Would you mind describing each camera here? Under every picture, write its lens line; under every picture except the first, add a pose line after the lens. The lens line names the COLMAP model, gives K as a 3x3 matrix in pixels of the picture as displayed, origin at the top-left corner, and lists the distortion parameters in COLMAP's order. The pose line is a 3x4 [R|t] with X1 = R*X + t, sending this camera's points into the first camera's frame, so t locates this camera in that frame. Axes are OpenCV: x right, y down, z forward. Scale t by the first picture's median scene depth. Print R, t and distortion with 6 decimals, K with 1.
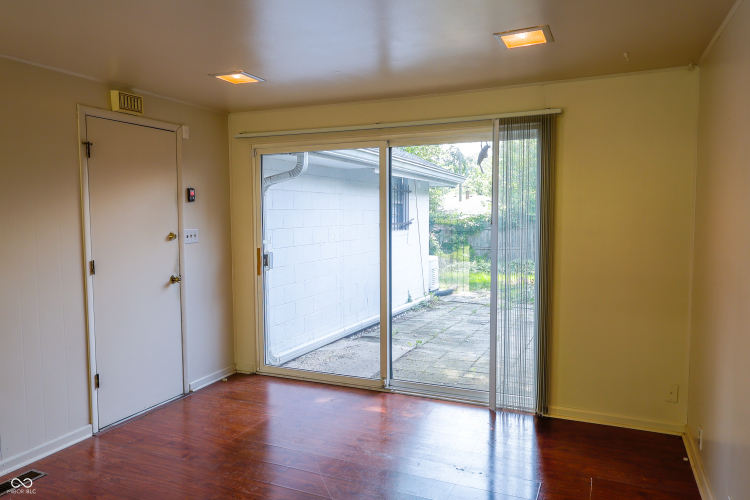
lens RADIAL K [[531.2, 0, 374.0], [0, 531.2, 249.7], [0, 0, 1]] dist [0.004380, 0.003149]
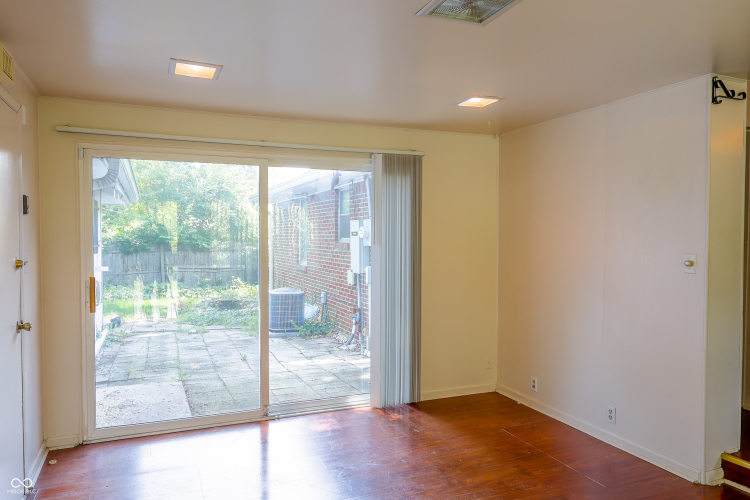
lens RADIAL K [[531.2, 0, 374.1], [0, 531.2, 249.4], [0, 0, 1]] dist [0.004380, 0.003149]
pose [[0.687230, -0.012012, 0.726340, -0.492047], [0.041759, 0.998863, -0.022992, -0.008248], [-0.725238, 0.046132, 0.686951, 0.172401]]
